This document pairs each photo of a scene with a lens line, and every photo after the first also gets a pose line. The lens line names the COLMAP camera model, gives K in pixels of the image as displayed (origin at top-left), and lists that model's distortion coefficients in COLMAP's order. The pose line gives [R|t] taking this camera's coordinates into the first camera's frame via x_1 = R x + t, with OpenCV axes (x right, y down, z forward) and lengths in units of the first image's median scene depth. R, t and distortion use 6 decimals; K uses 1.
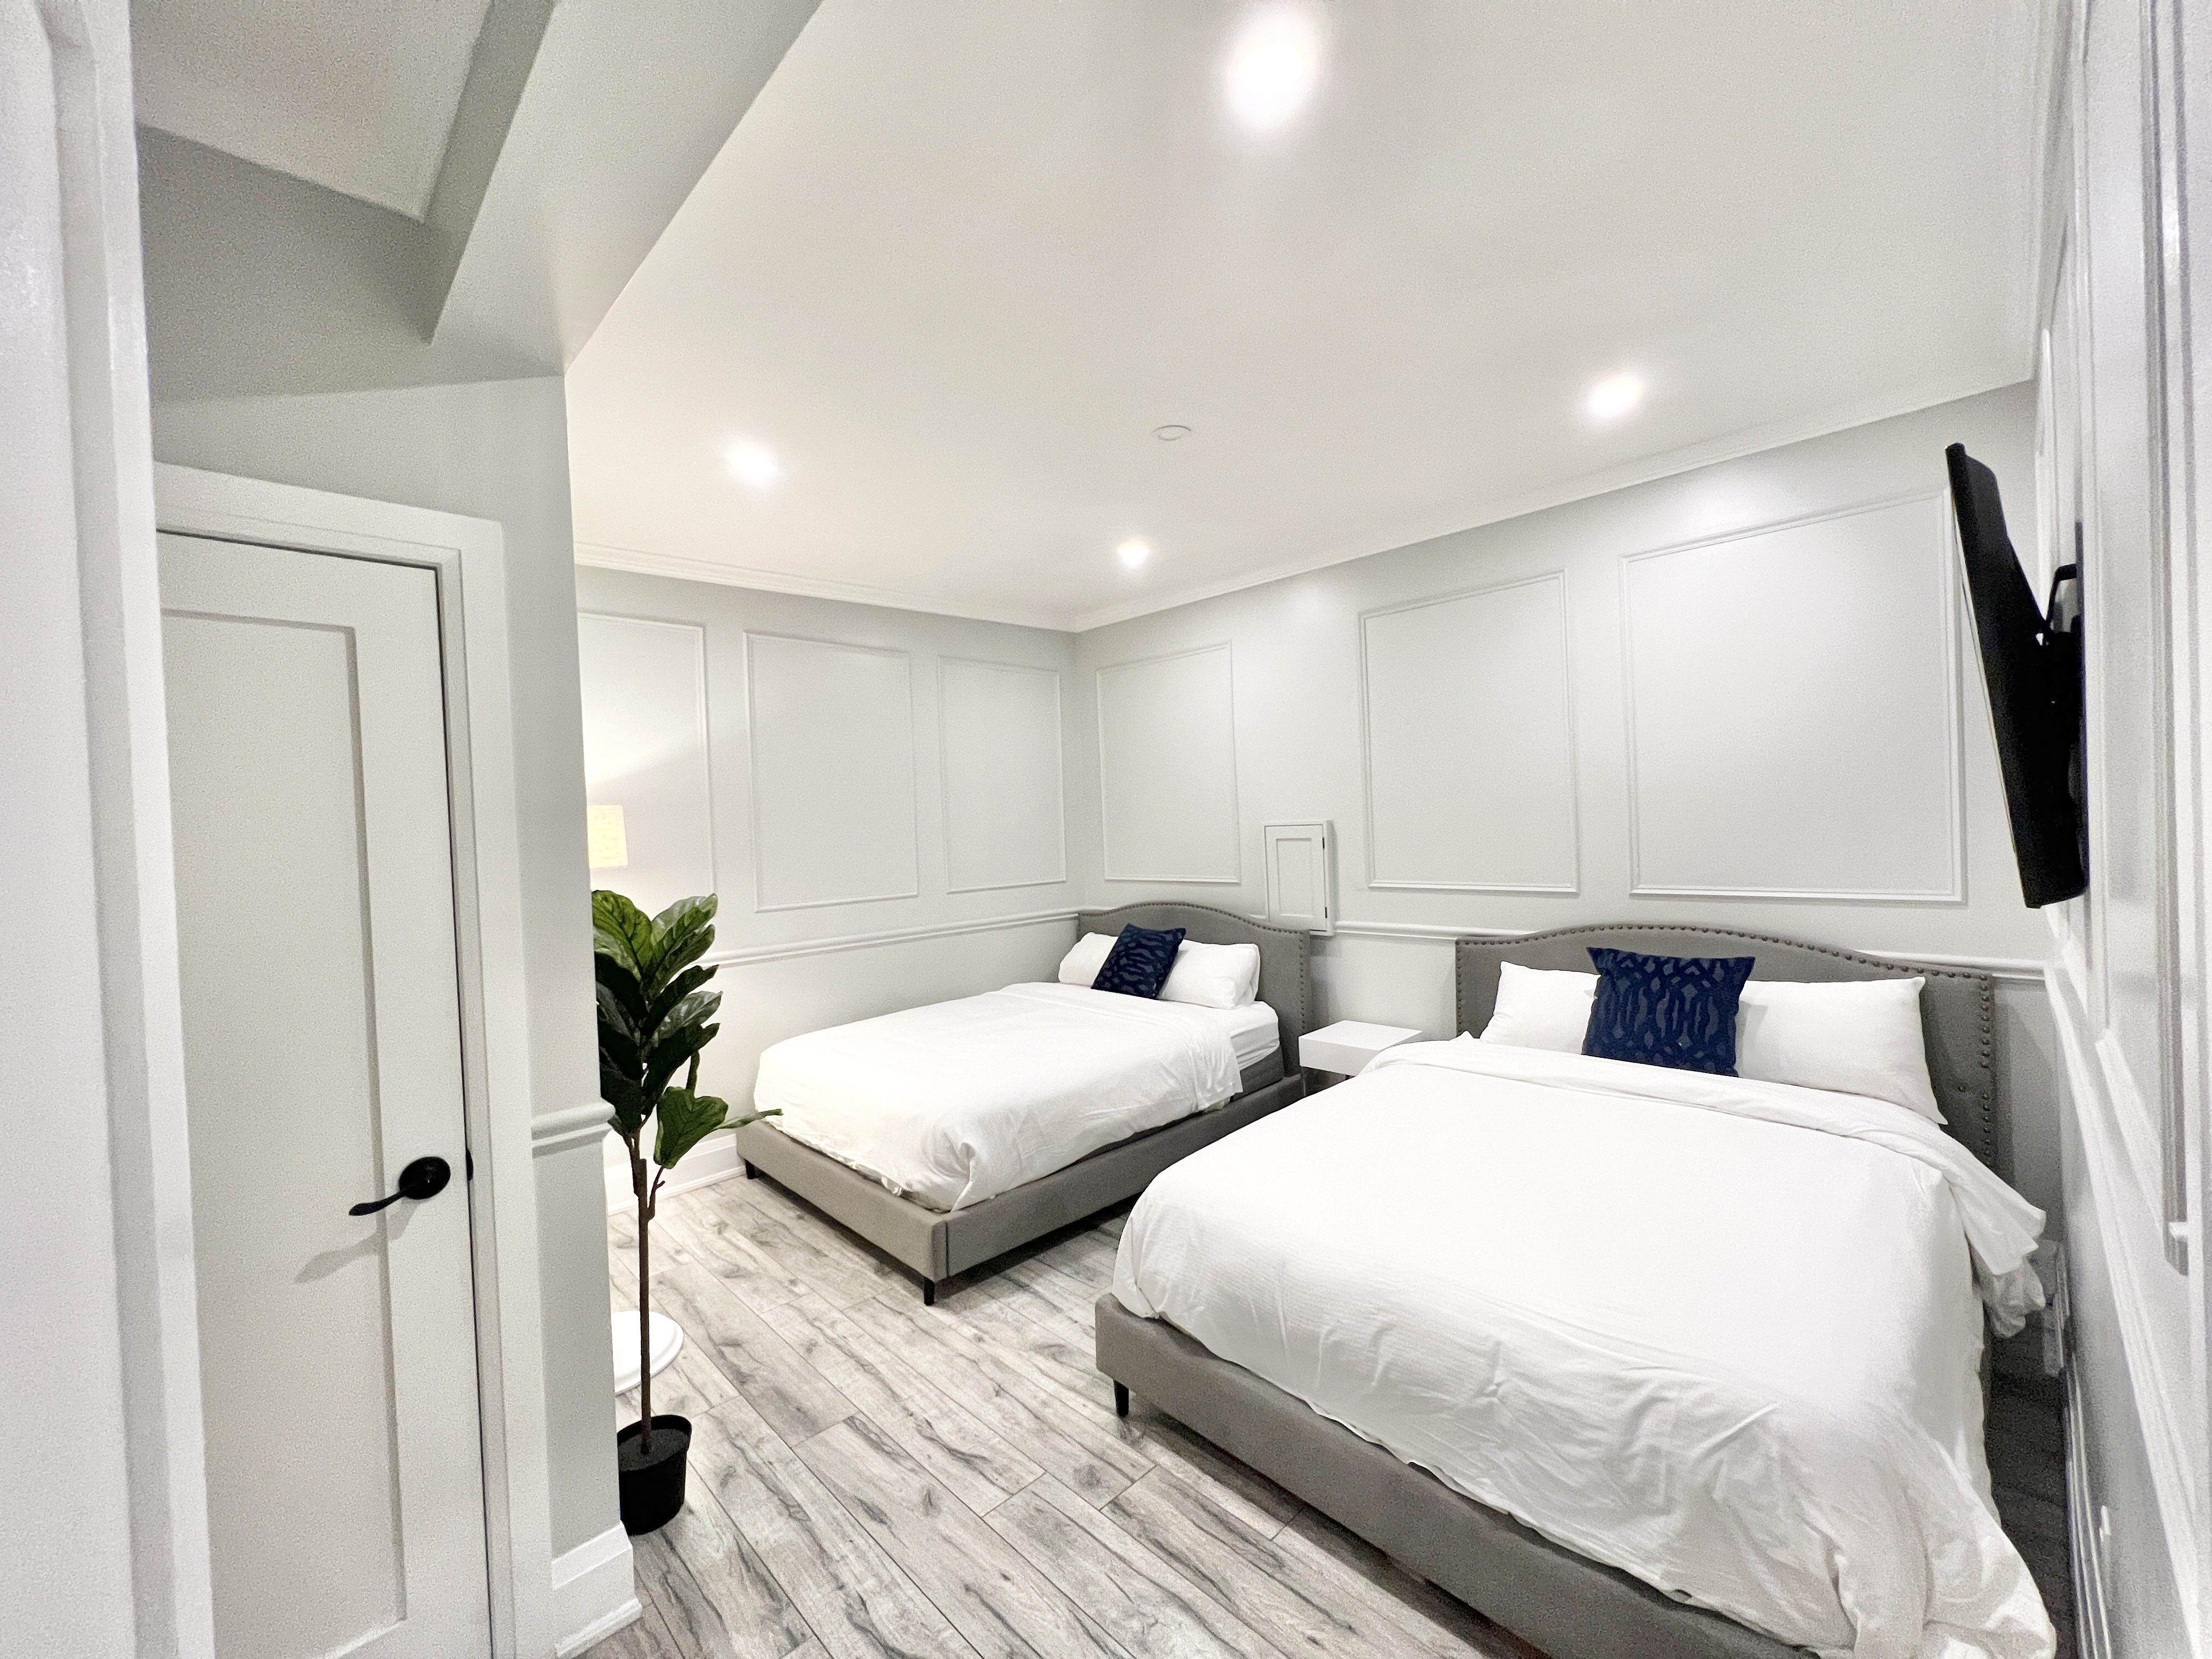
lens RADIAL K [[884.9, 0, 1104.6], [0, 884.9, 832.9], [0, 0, 1]] dist [-0.000932, -0.000100]
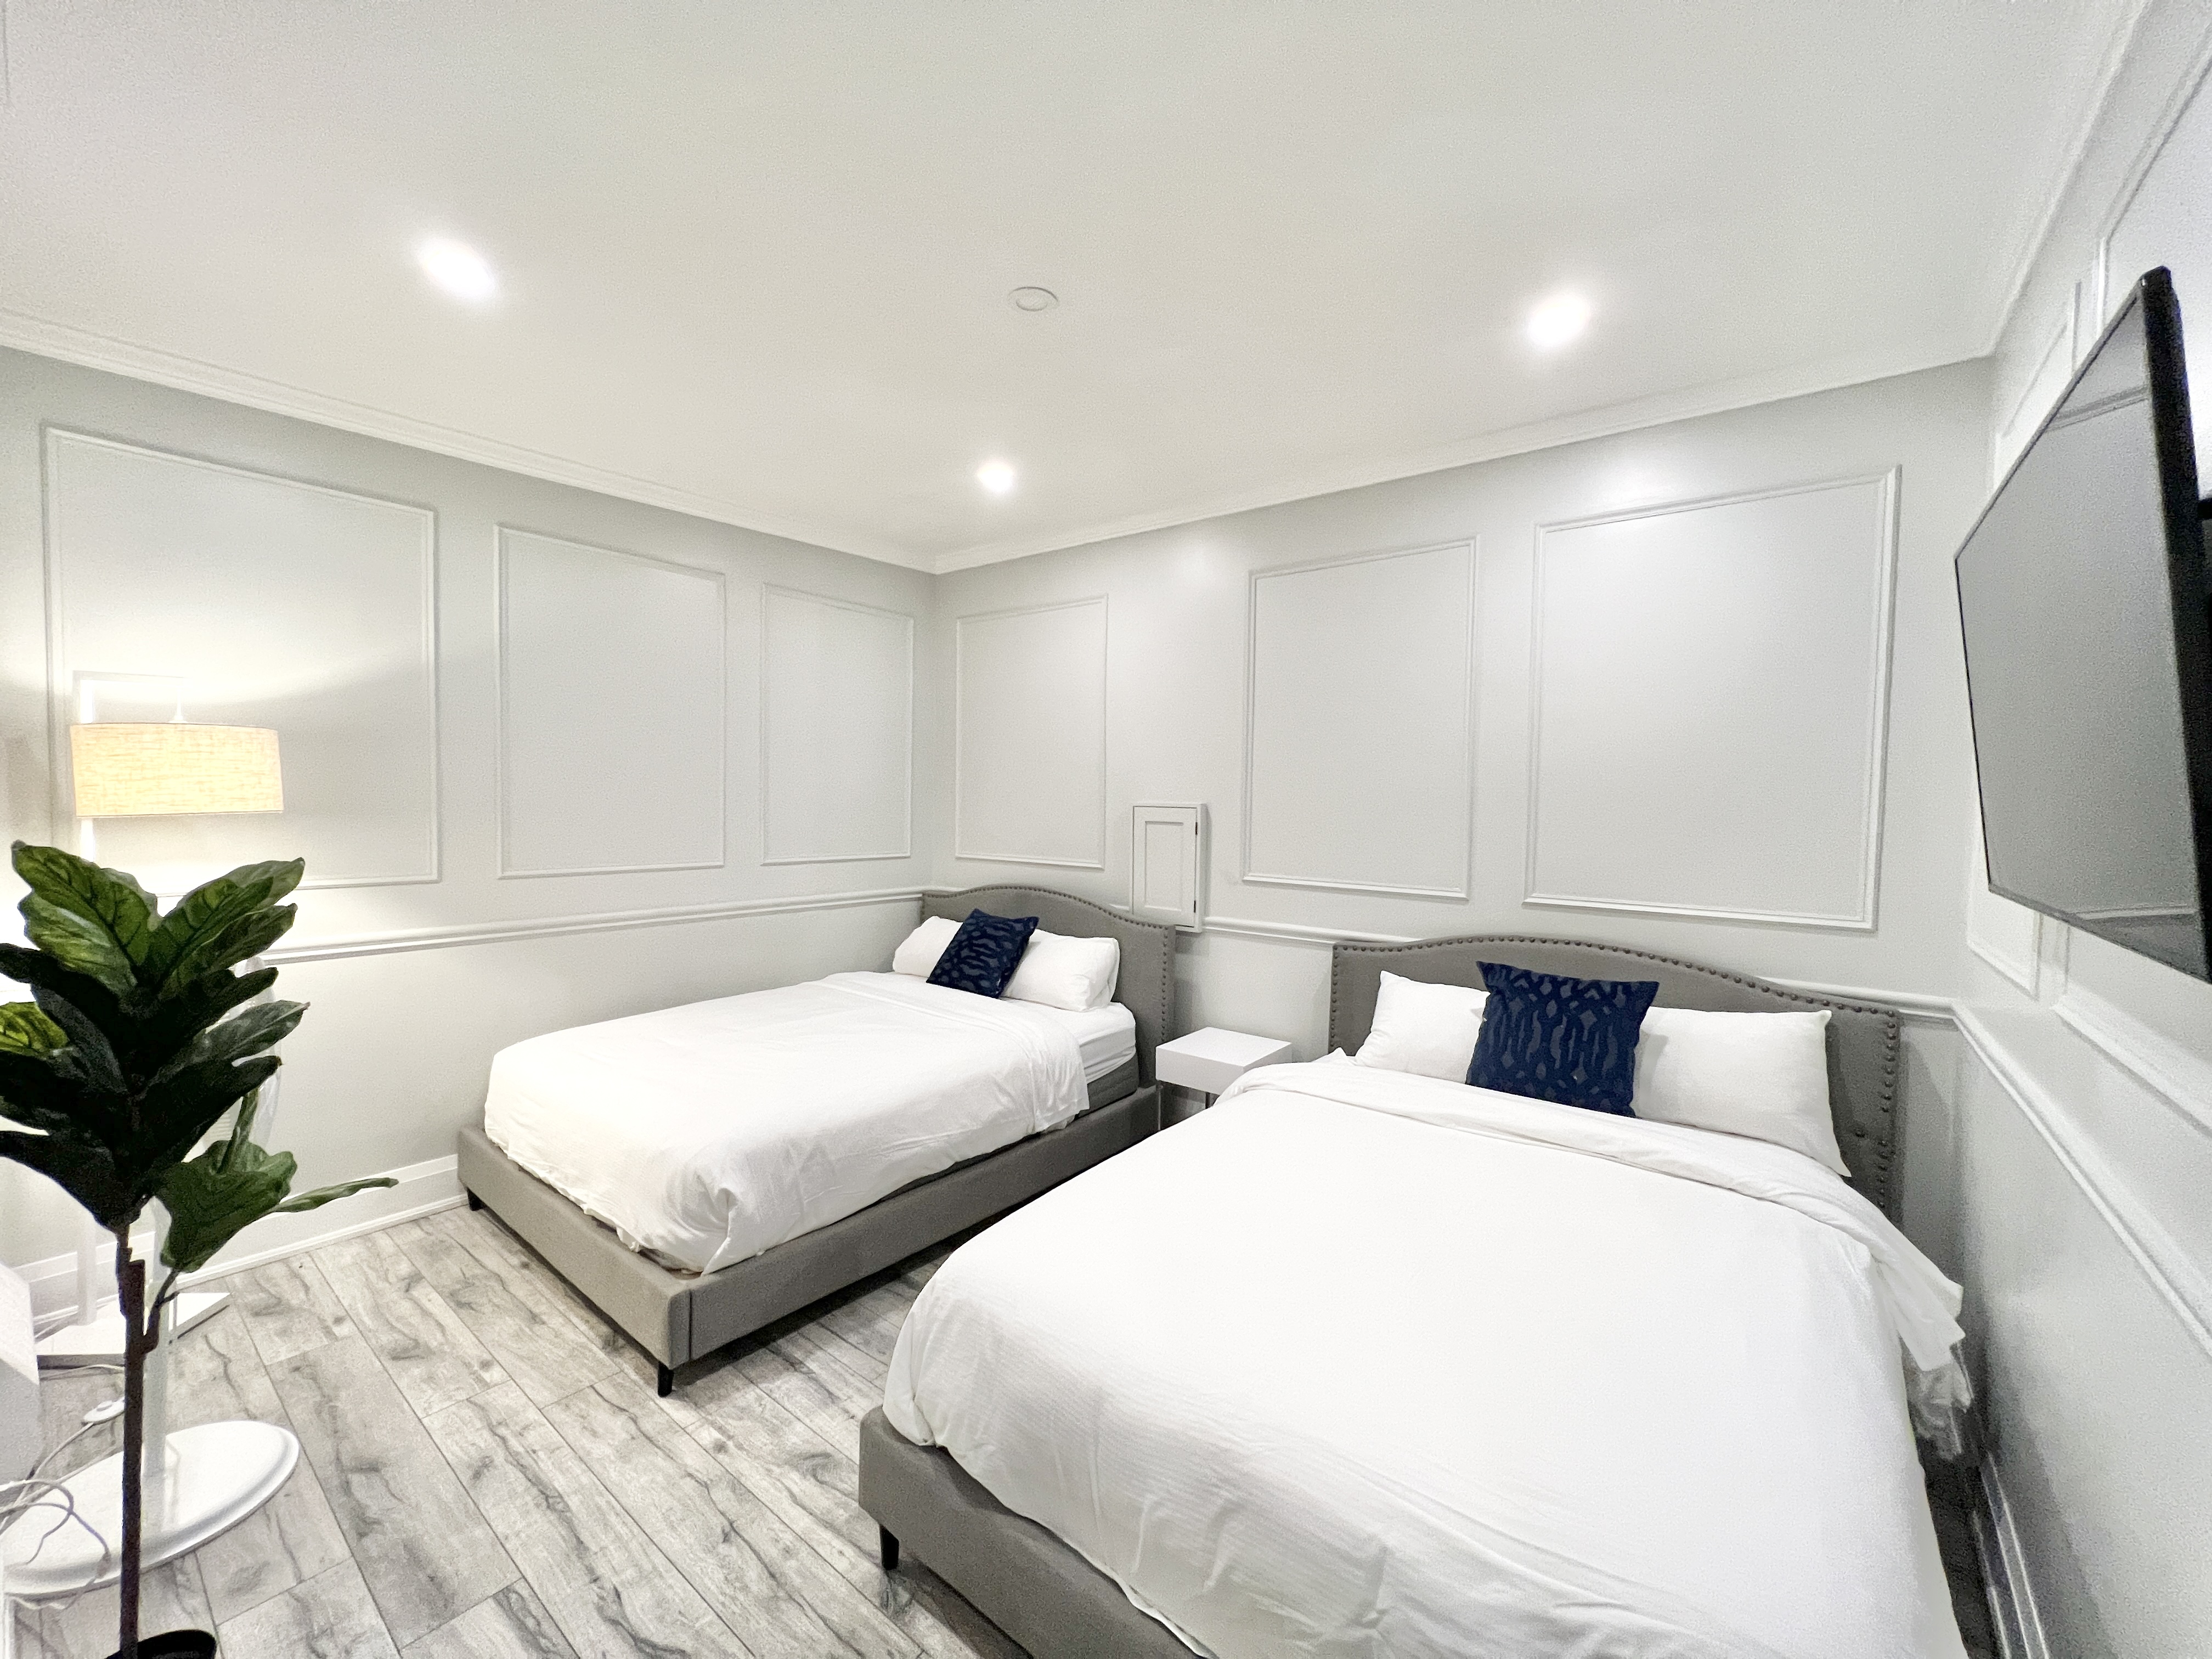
lens RADIAL K [[884.9, 0, 1105.8], [0, 884.9, 833.0], [0, 0, 1]] dist [-0.000932, -0.000100]
pose [[0.989676, 0.050864, 0.133995, 0.050932], [-0.054403, 0.998257, 0.022880, 0.000714], [-0.132598, -0.029934, 0.990718, 0.173571]]
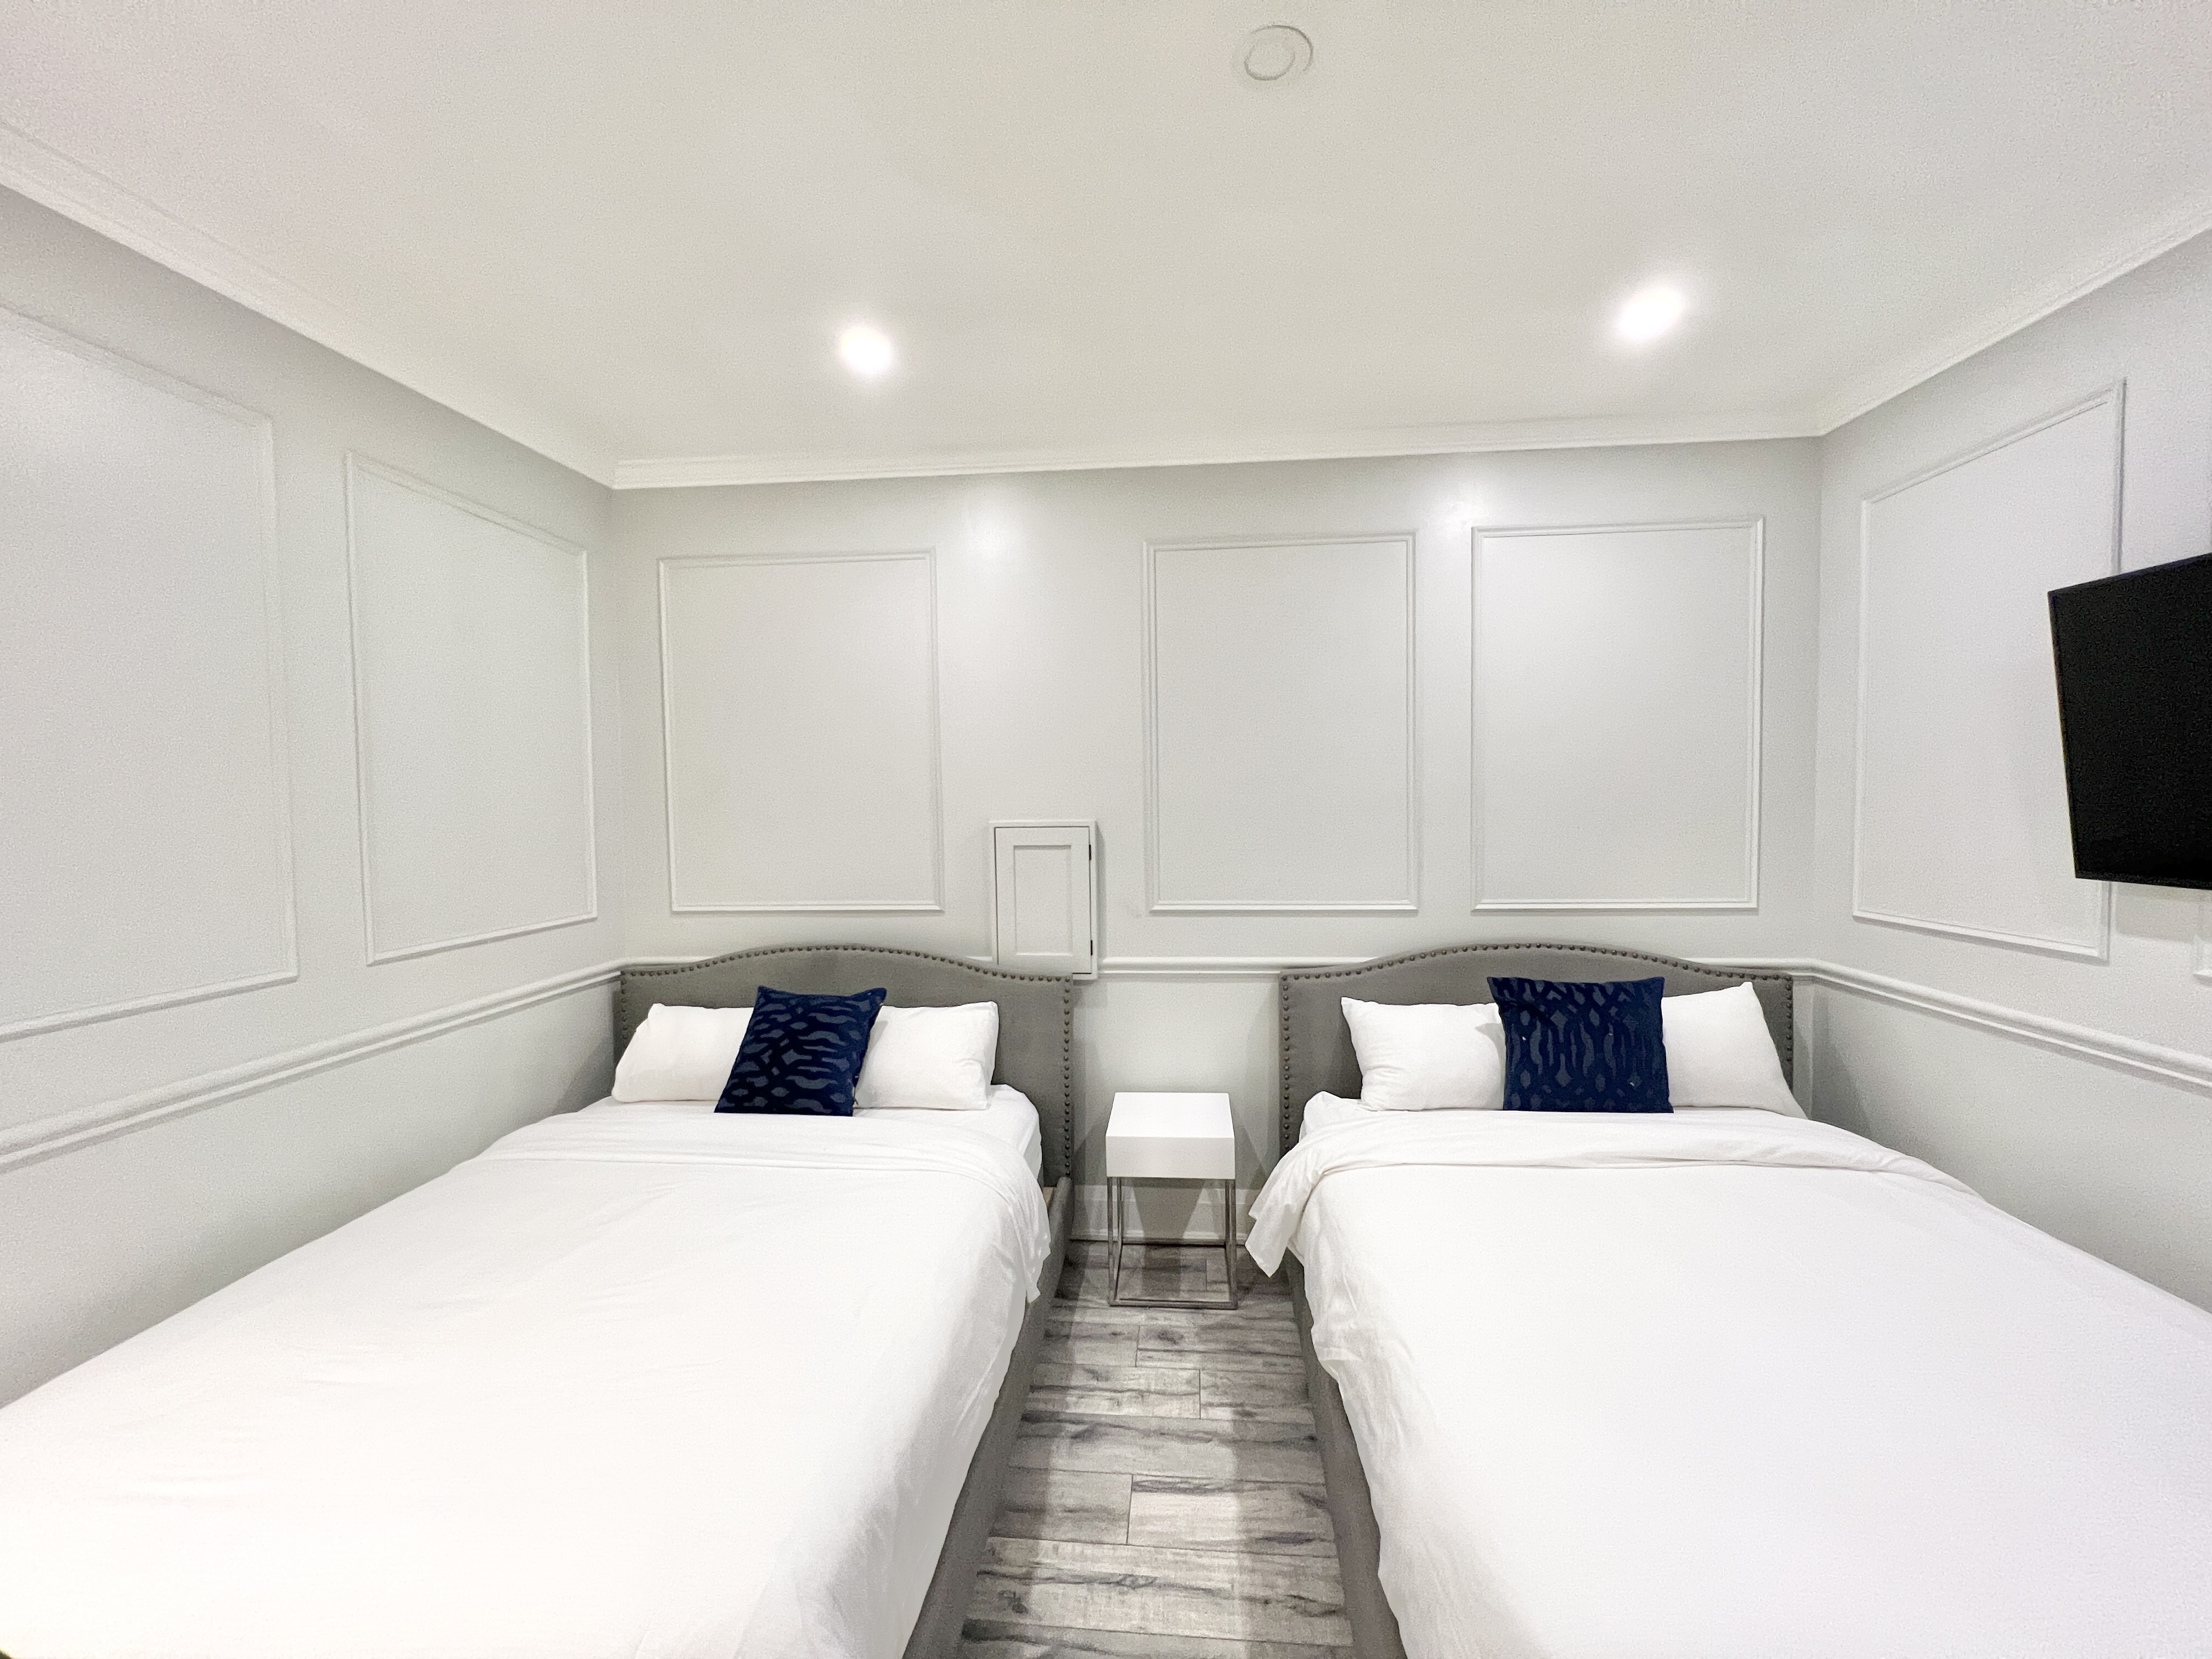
lens RADIAL K [[884.9, 0, 1102.8], [0, 884.9, 831.8], [0, 0, 1]] dist [-0.000932, -0.000100]
pose [[0.758284, 0.006221, 0.651895, -0.286945], [-0.008934, 0.999960, 0.000850, -0.007567], [-0.651864, -0.006469, 0.758309, 0.597610]]
